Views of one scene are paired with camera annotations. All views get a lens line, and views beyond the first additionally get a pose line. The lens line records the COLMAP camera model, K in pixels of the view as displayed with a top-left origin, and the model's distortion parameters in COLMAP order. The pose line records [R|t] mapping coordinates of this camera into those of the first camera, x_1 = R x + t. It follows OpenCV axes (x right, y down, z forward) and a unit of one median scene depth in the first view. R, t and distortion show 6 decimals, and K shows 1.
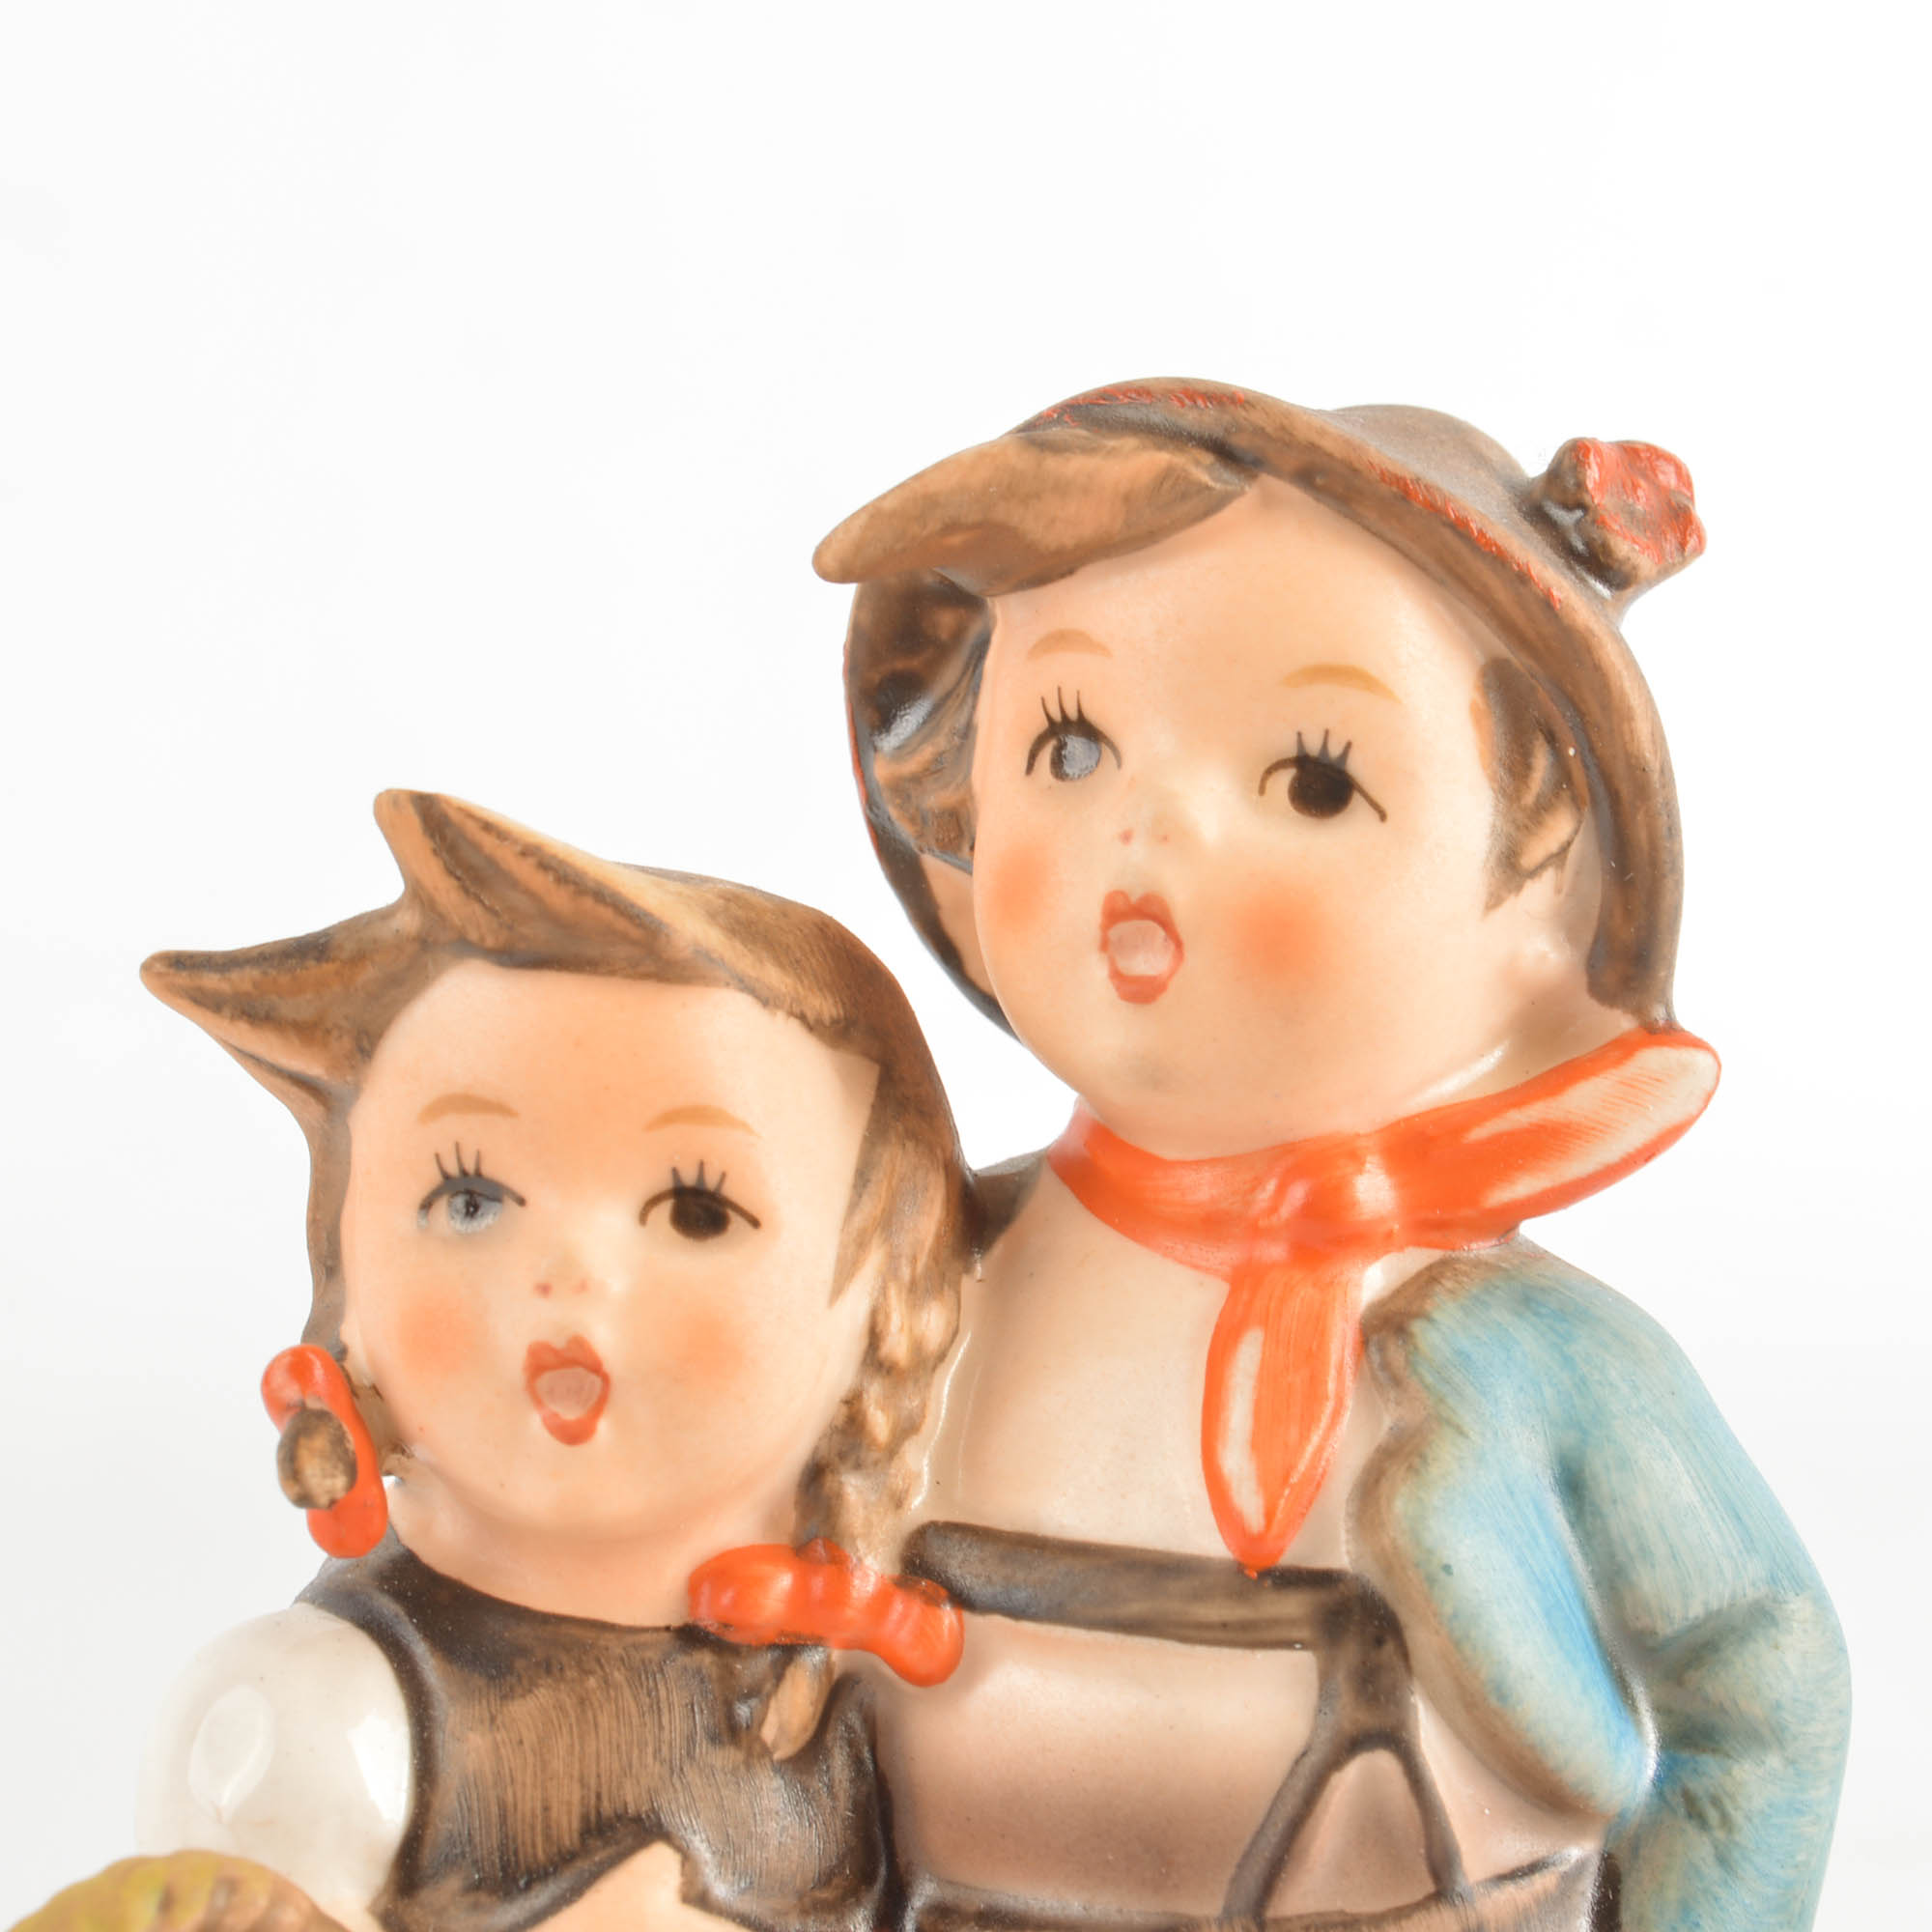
lens RADIAL K [[6314.9, 0, 1035.2], [0, 6314.9, 985.0], [0, 0, 1]] dist [0.065287, 0.000000]
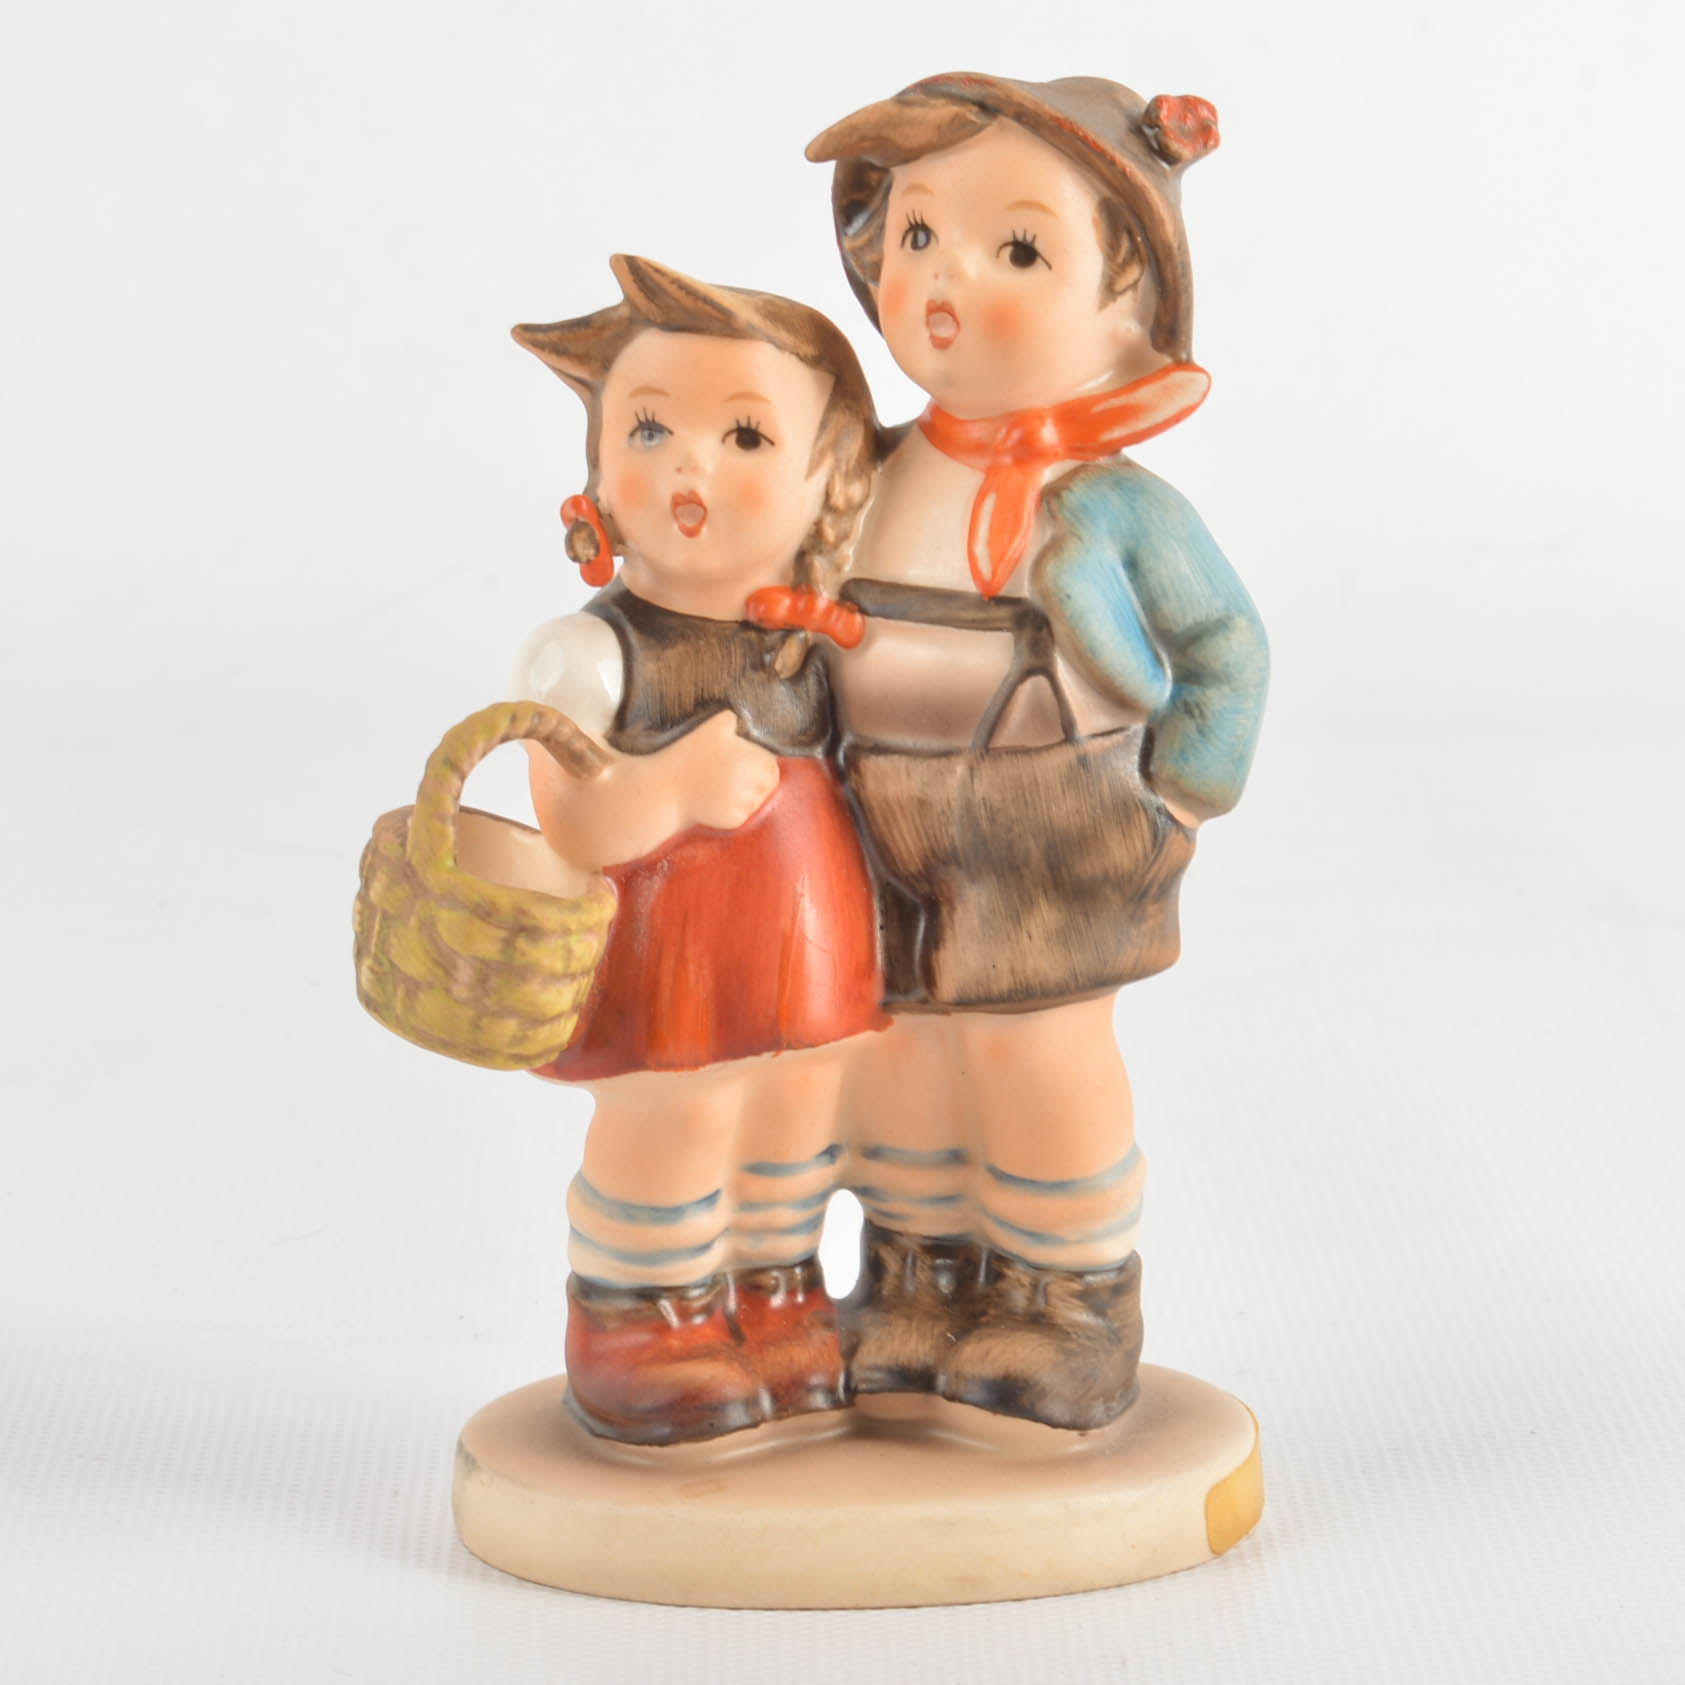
lens RADIAL K [[6883.0, 0, 843.8], [0, 6883.0, 841.9], [0, 0, 1]] dist [-0.041894, 0.000000]
pose [[0.991951, 0.016343, -0.125560, 0.294077], [-0.008254, 0.997872, 0.064674, 0.019848], [0.126350, -0.063117, 0.989976, -1.464358]]
